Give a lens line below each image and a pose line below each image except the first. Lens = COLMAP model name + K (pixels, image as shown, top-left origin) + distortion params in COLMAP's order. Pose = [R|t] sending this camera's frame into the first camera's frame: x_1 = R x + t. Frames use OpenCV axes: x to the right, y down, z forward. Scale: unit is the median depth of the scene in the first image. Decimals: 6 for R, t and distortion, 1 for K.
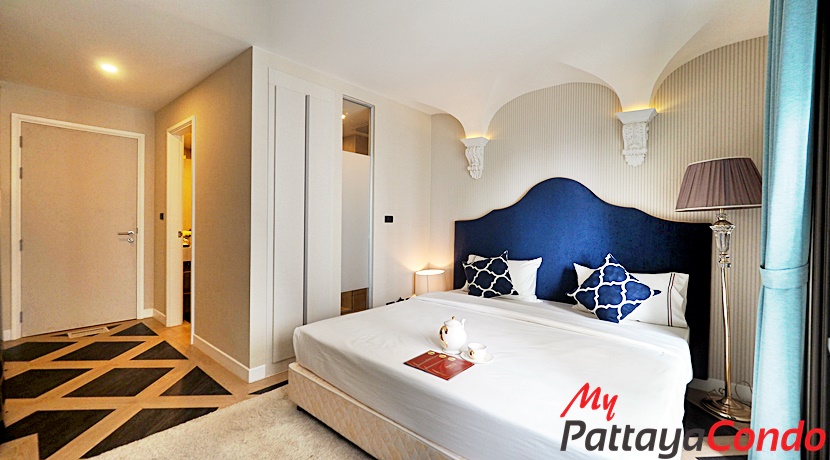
lens RADIAL K [[349.1, 0, 412.5], [0, 349.1, 225.7], [0, 0, 1]] dist [0.000736, -0.000156]
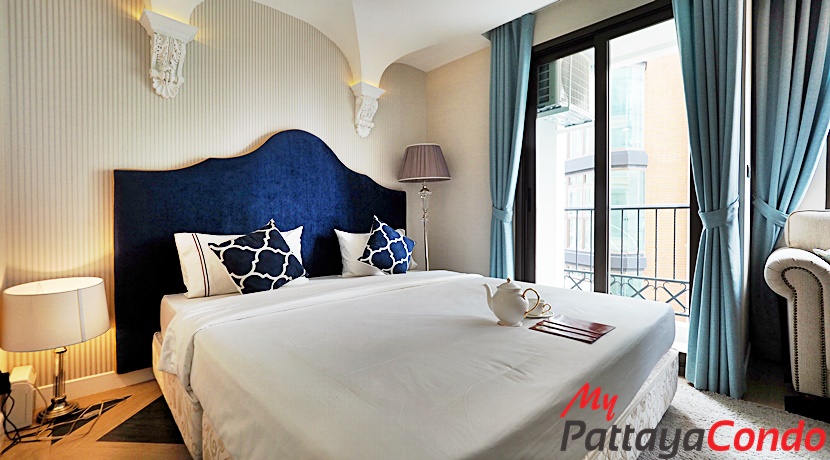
lens RADIAL K [[349.1, 0, 412.5], [0, 349.1, 225.7], [0, 0, 1]] dist [0.000736, -0.000156]
pose [[0.093365, -0.024233, 0.995337, -0.453634], [0.022984, 0.999490, 0.022178, 0.088270], [-0.995367, 0.020806, 0.093875, 0.768411]]
